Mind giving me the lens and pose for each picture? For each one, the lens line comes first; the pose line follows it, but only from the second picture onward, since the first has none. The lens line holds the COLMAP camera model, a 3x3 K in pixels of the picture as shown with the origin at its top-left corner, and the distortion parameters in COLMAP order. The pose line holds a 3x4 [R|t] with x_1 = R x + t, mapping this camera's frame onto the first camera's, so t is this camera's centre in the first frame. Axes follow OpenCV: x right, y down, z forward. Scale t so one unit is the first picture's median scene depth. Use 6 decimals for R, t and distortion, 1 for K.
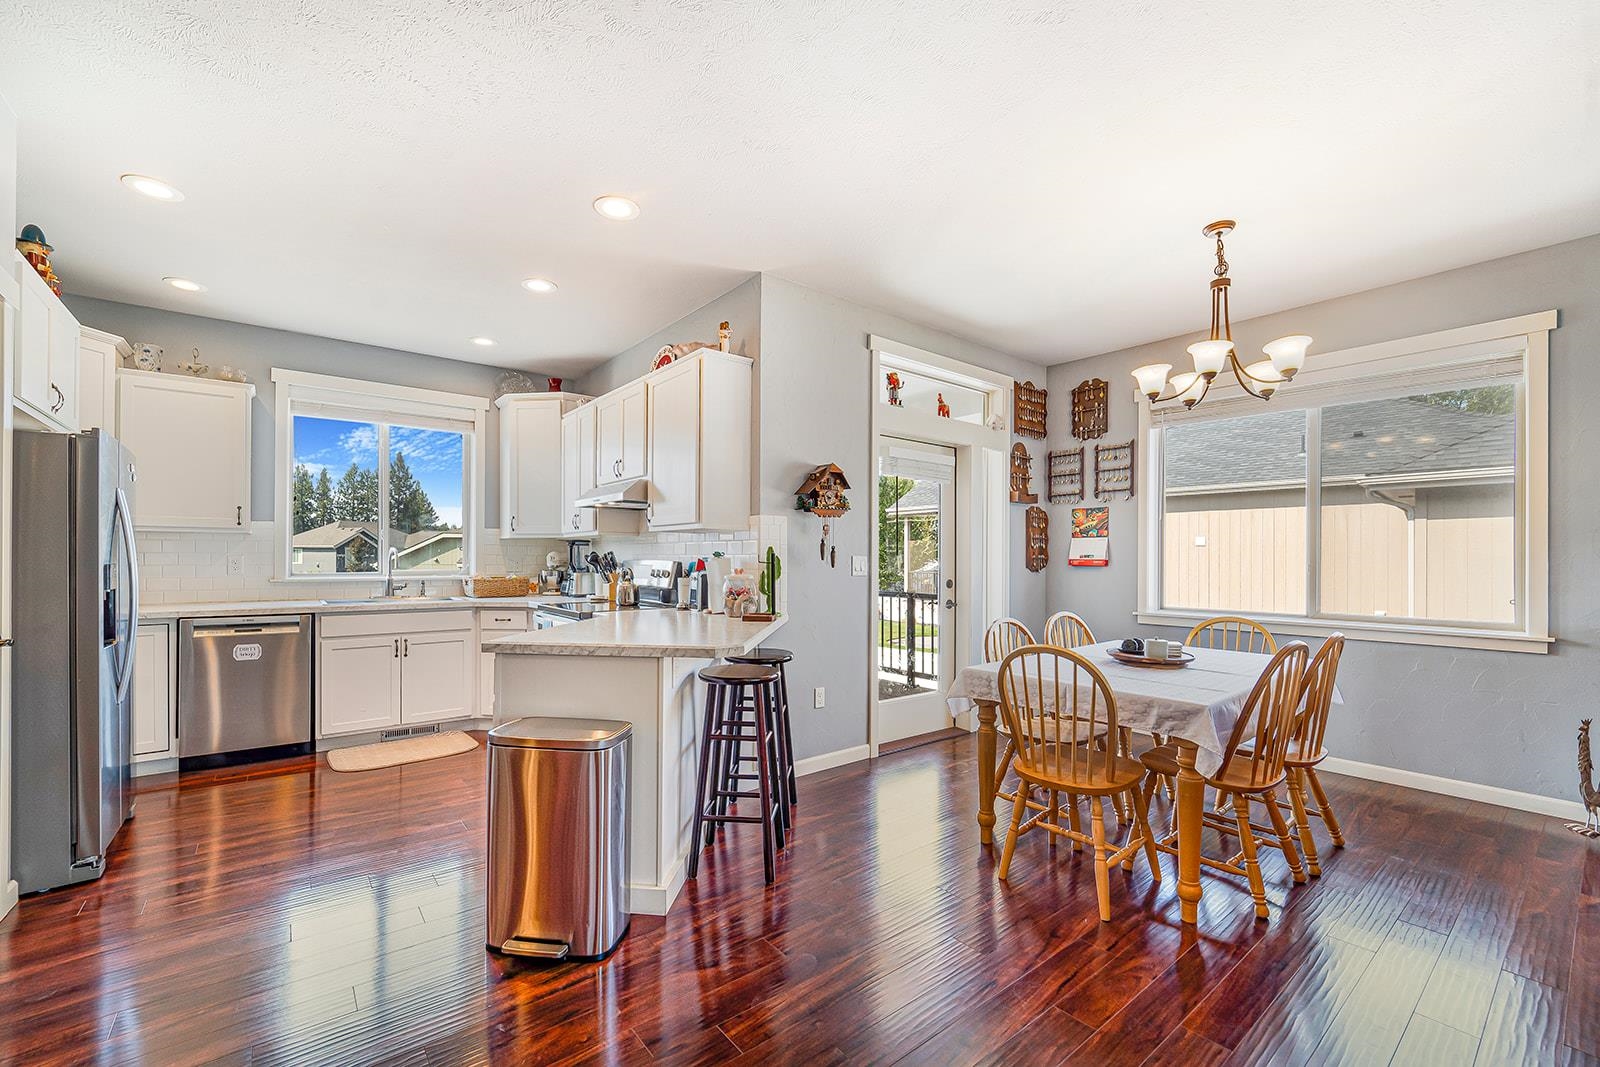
lens RADIAL K [[658.7, 0, 796.8], [0, 658.7, 552.4], [0, 0, 1]] dist [-0.003981, -0.002388]
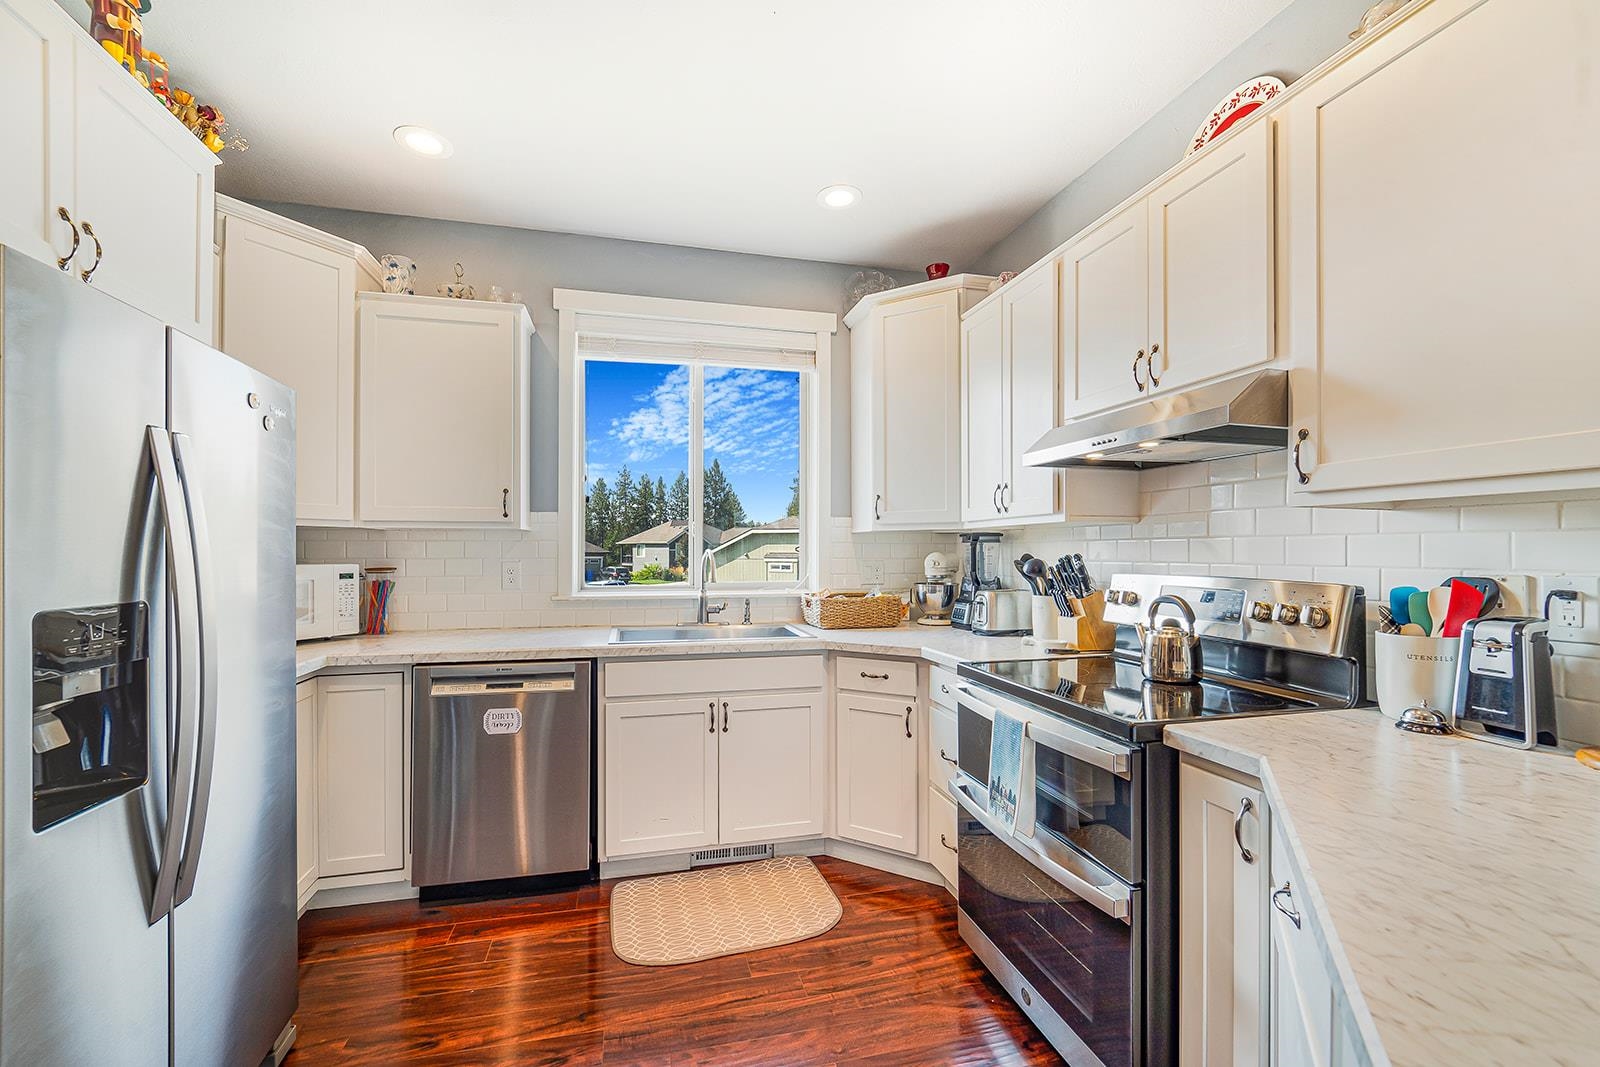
lens RADIAL K [[658.7, 0, 788.8], [0, 658.7, 548.1], [0, 0, 1]] dist [-0.003981, -0.002388]
pose [[0.906943, -0.004028, -0.421234, -0.260750], [0.005586, 0.999981, 0.002465, -0.008396], [0.421216, -0.004589, 0.906949, 0.433993]]
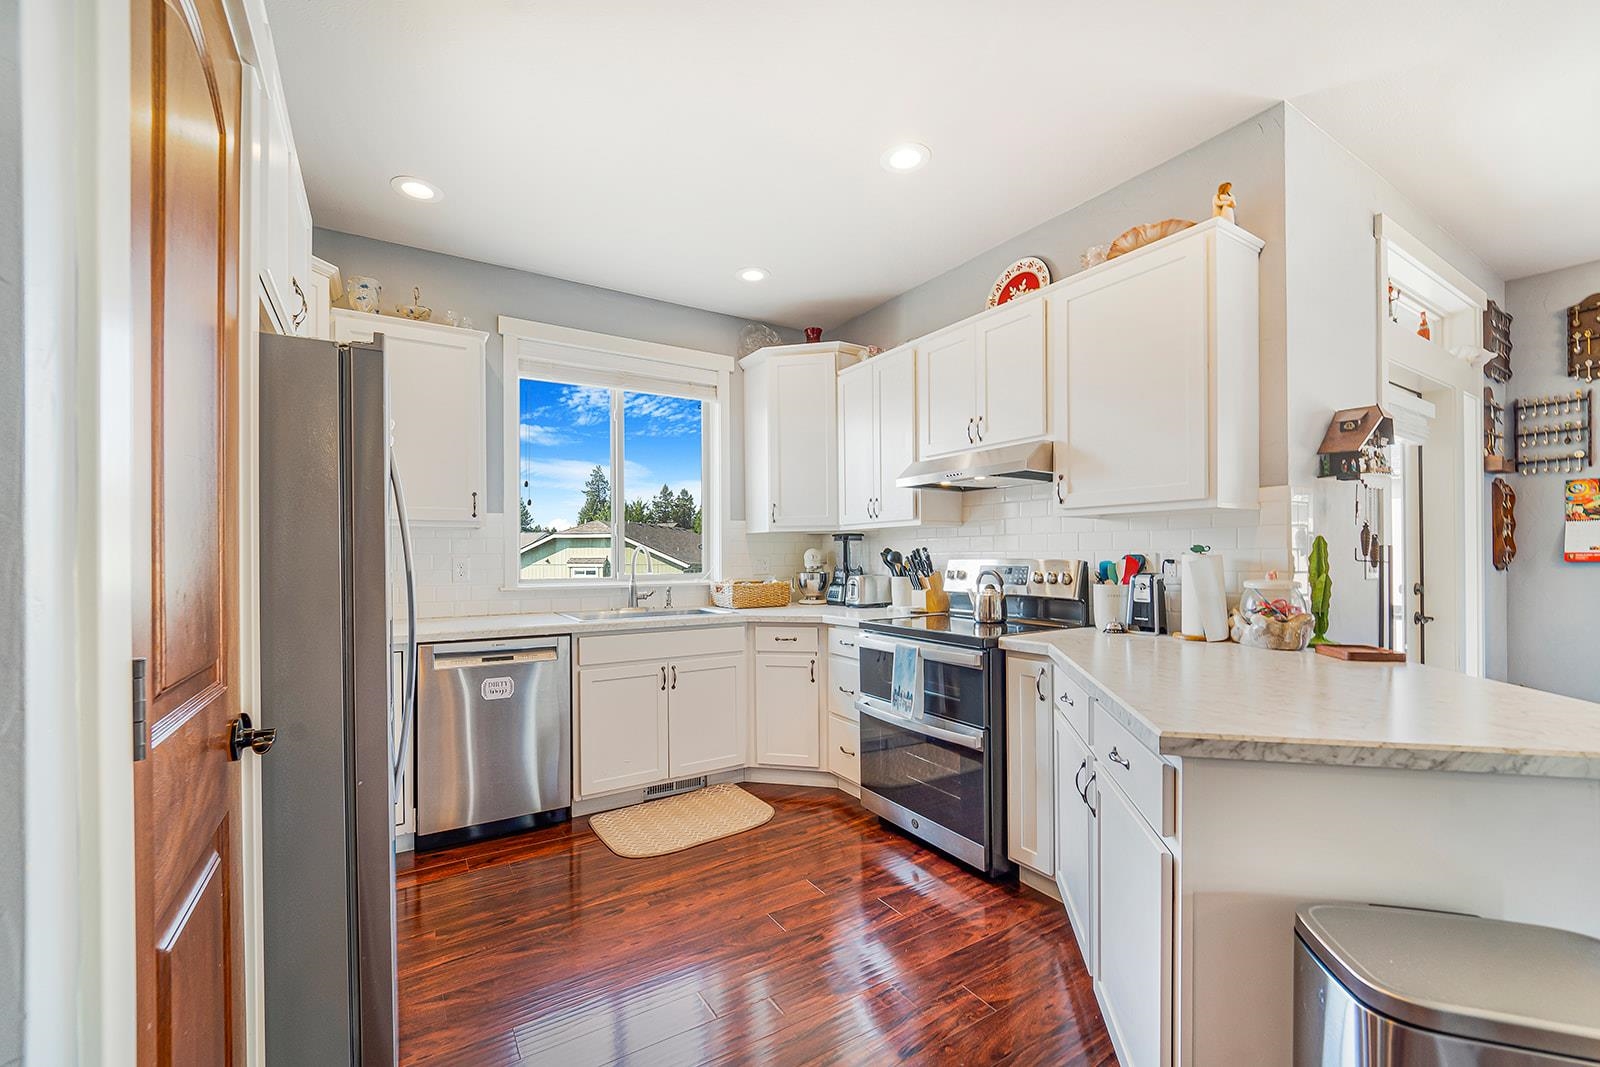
lens RADIAL K [[658.7, 0, 797.7], [0, 658.7, 550.6], [0, 0, 1]] dist [-0.003981, -0.002388]
pose [[0.994049, -0.009267, -0.108542, -0.331505], [0.009334, 0.999956, 0.000102, 0.000833], [0.108537, -0.001114, 0.994092, 0.238551]]
